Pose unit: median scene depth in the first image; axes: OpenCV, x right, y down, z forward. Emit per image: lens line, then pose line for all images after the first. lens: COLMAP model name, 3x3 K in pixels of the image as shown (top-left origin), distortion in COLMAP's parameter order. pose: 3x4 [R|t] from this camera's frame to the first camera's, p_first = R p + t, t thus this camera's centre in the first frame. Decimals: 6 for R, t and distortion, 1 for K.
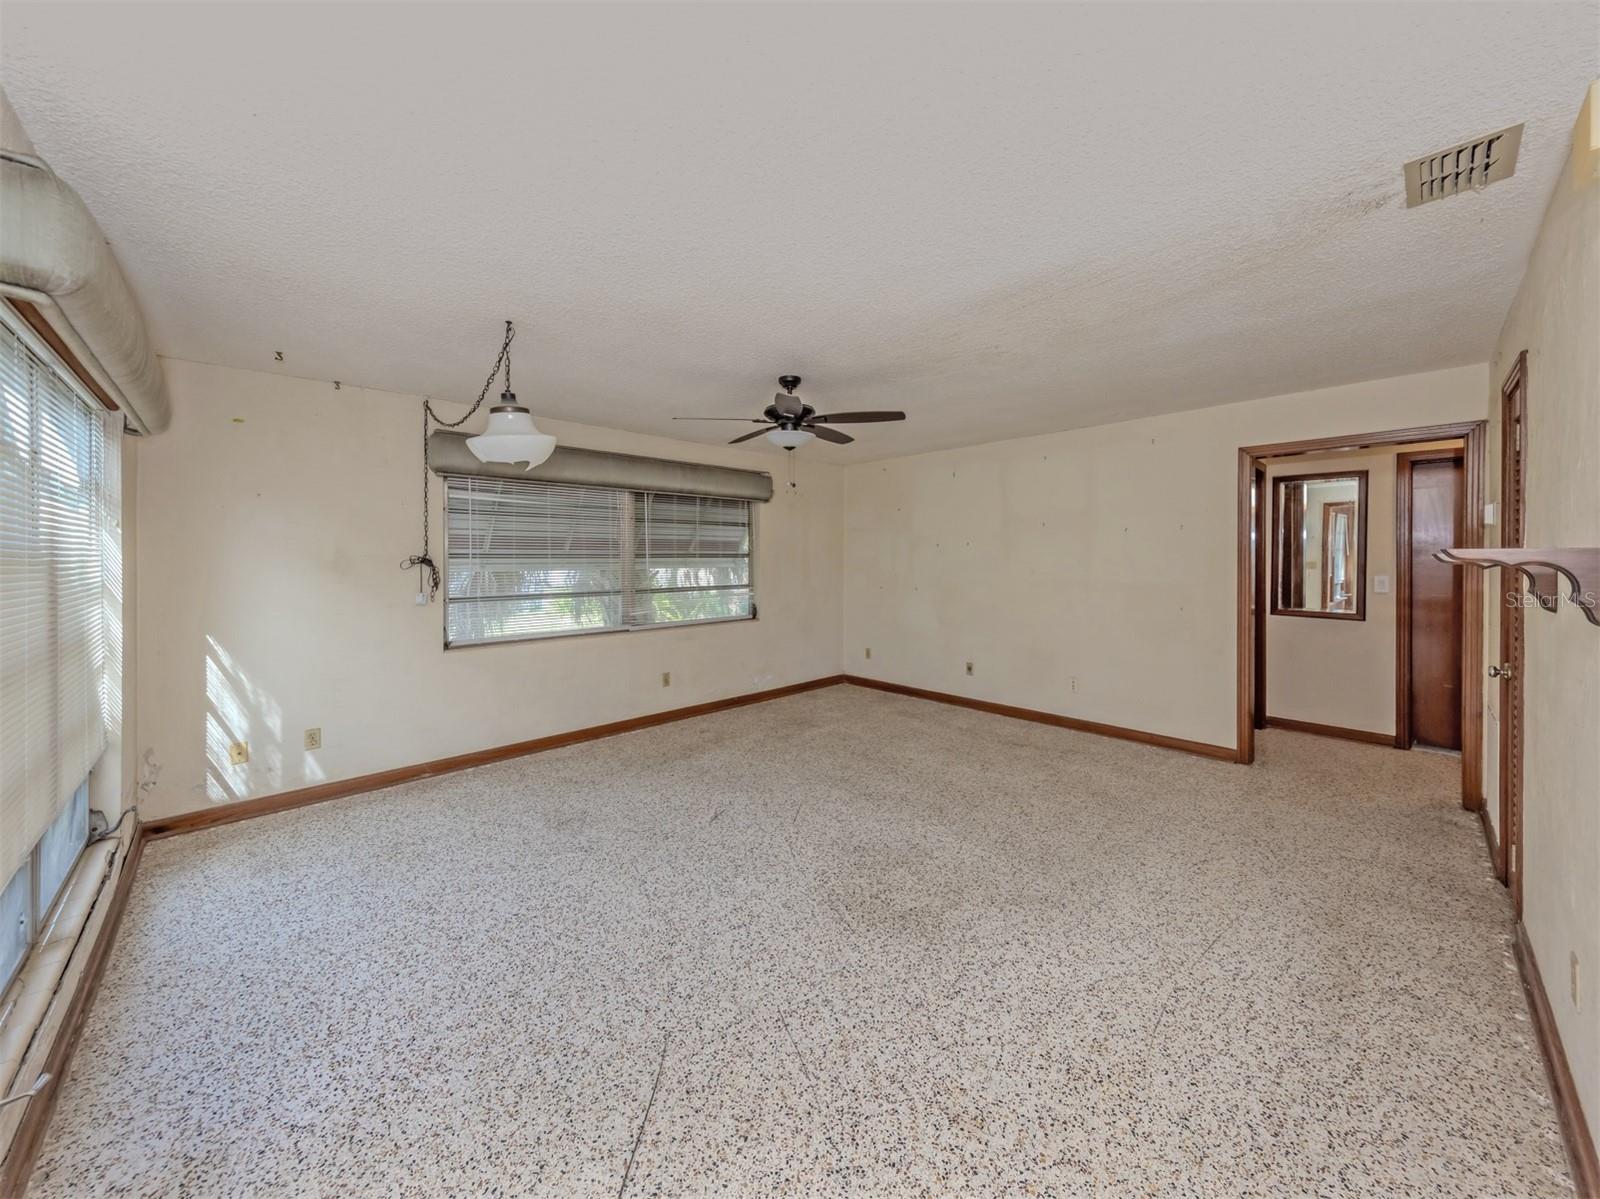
lens RADIAL K [[573.3, 0, 803.0], [0, 573.3, 561.1], [0, 0, 1]] dist [0.010050, -0.001611]
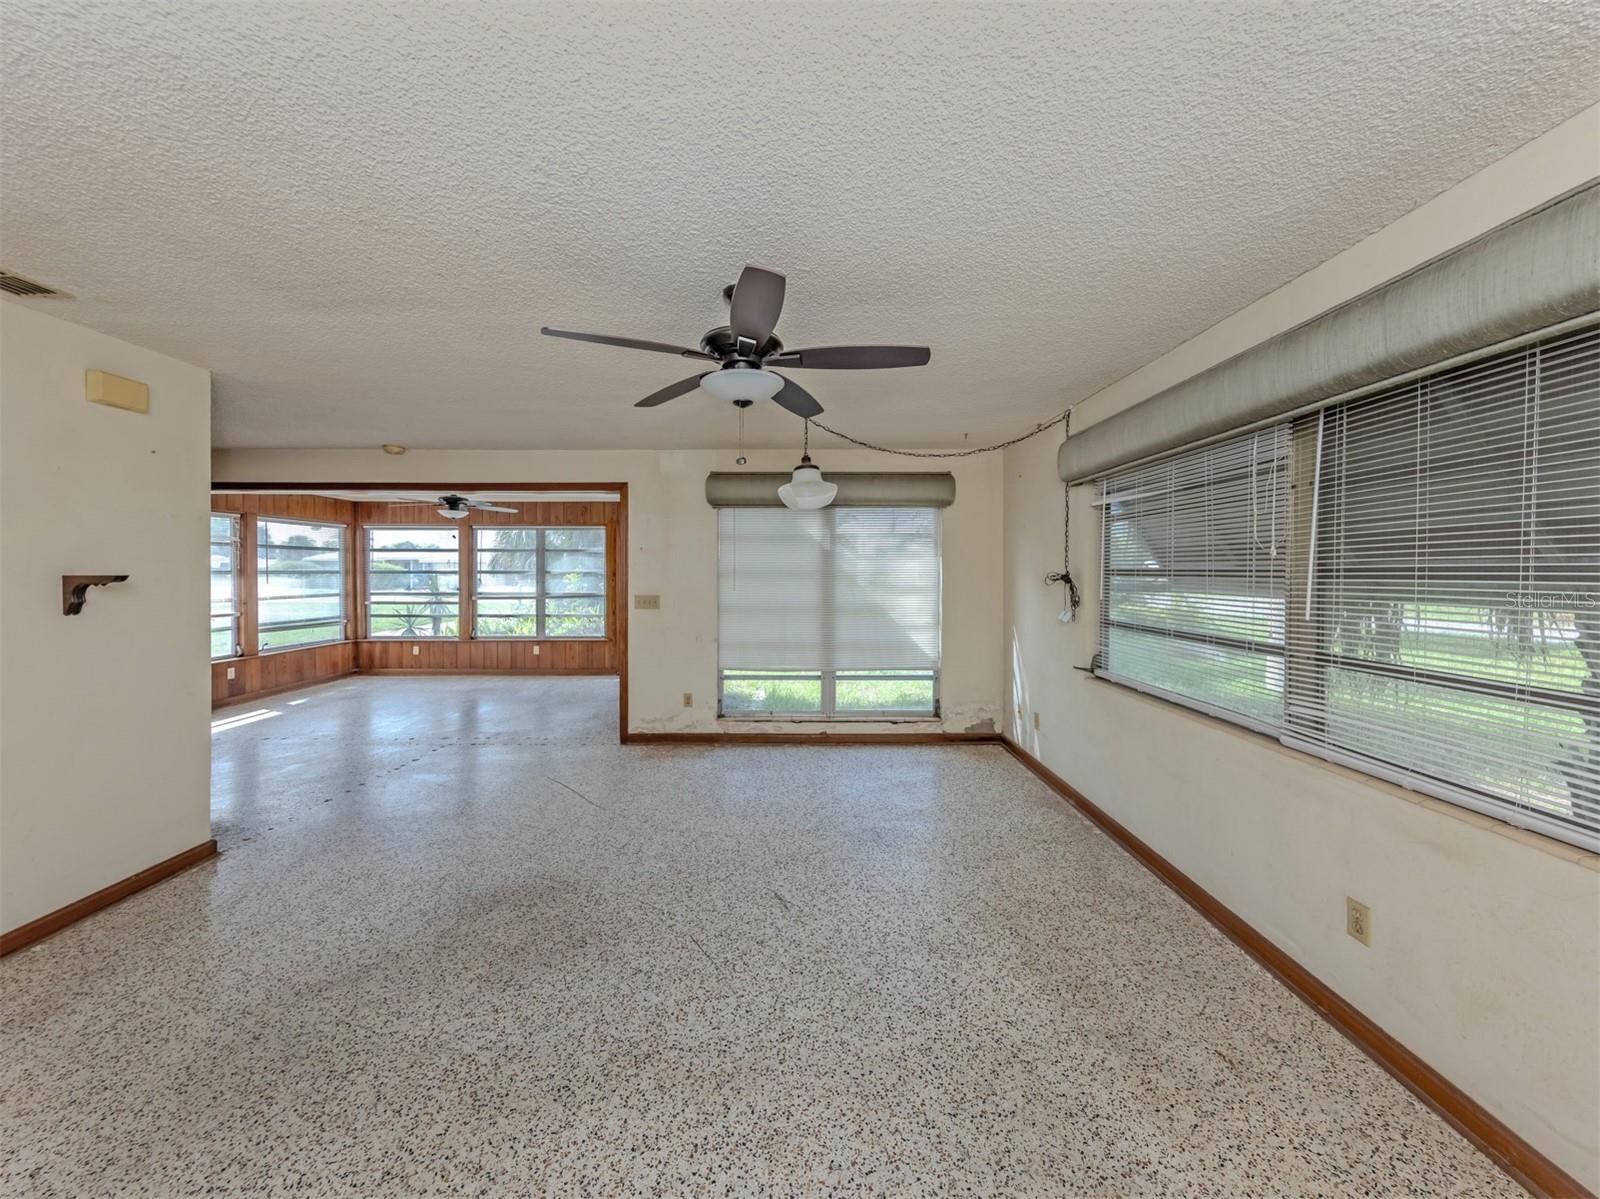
lens RADIAL K [[573.3, 0, 797.6], [0, 573.3, 570.4], [0, 0, 1]] dist [0.010050, -0.001611]
pose [[-0.690690, 0.001780, -0.723149, 0.415370], [-0.001595, 0.999991, 0.003985, -0.019730], [0.723150, 0.003906, -0.690680, 1.572996]]
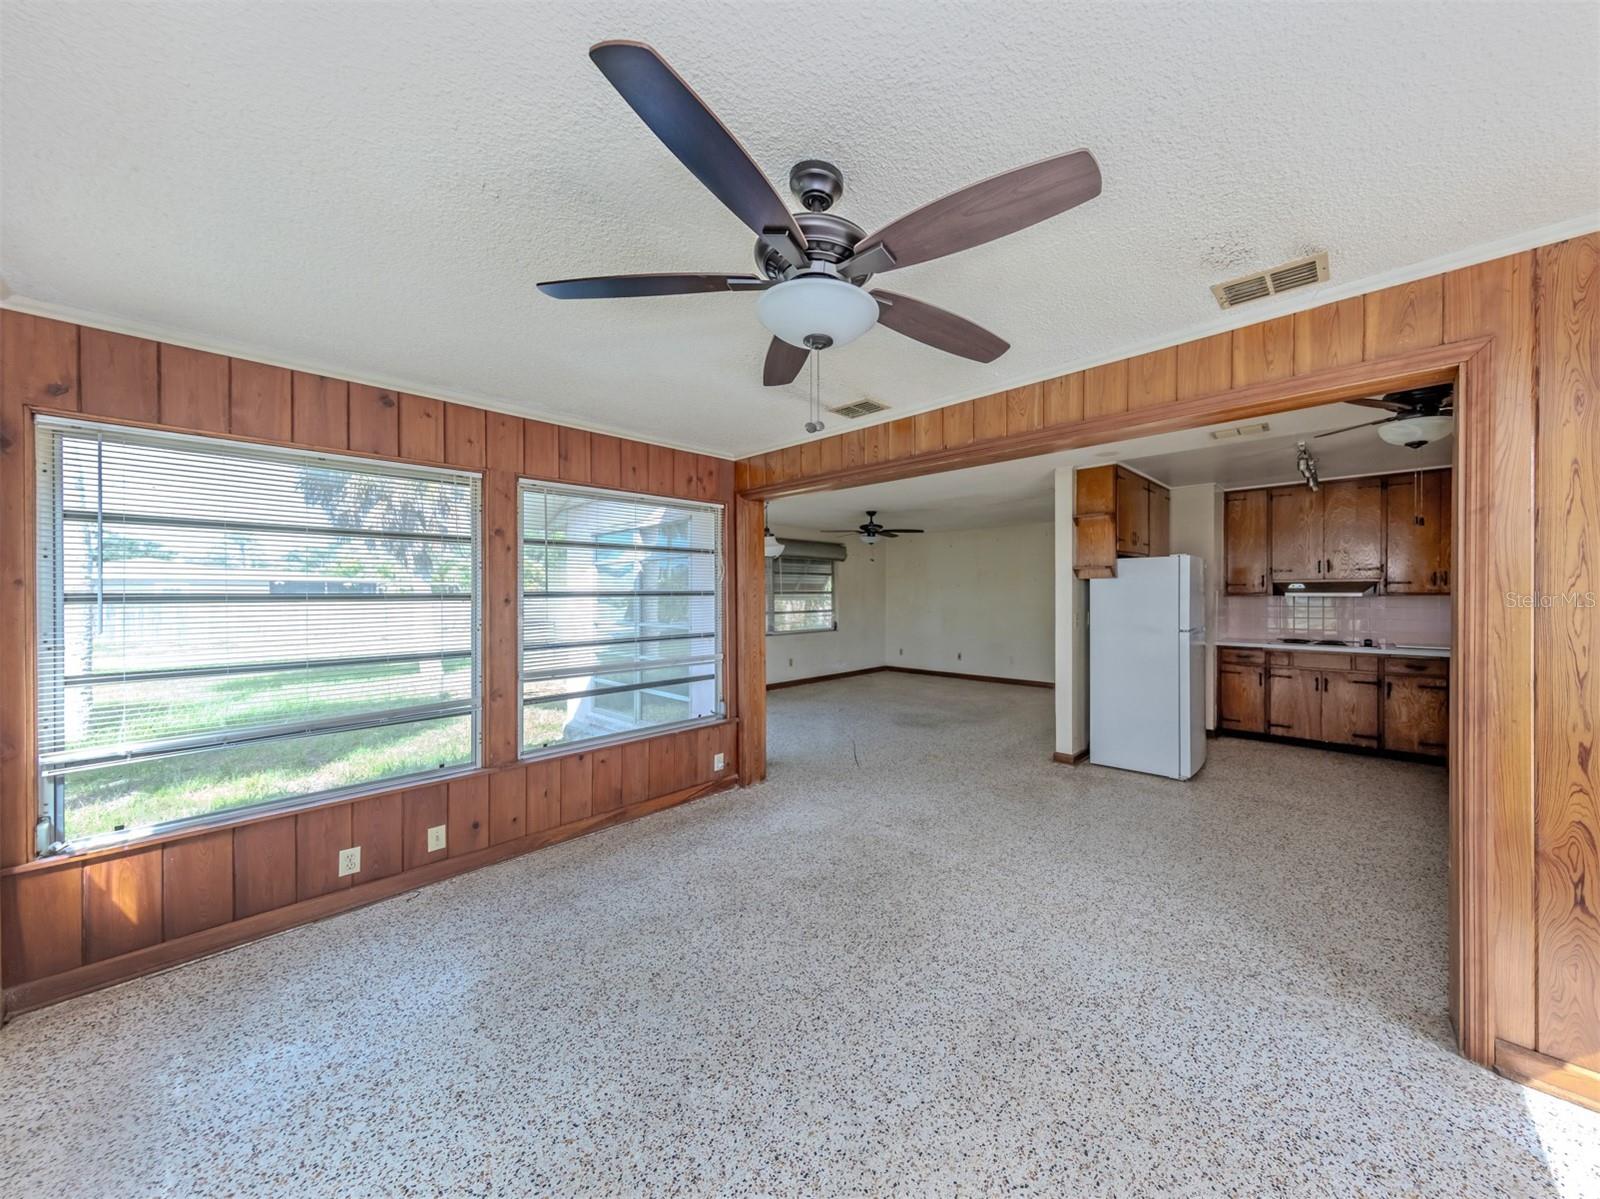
lens RADIAL K [[573.3, 0, 872.2], [0, 573.3, 596.5], [0, 0, 1]] dist [0.010050, -0.001611]
pose [[0.996022, -0.008269, 0.088724, -0.219094], [0.008204, 0.999966, 0.001102, 0.003436], [-0.088731, -0.000369, 0.996056, -1.211015]]
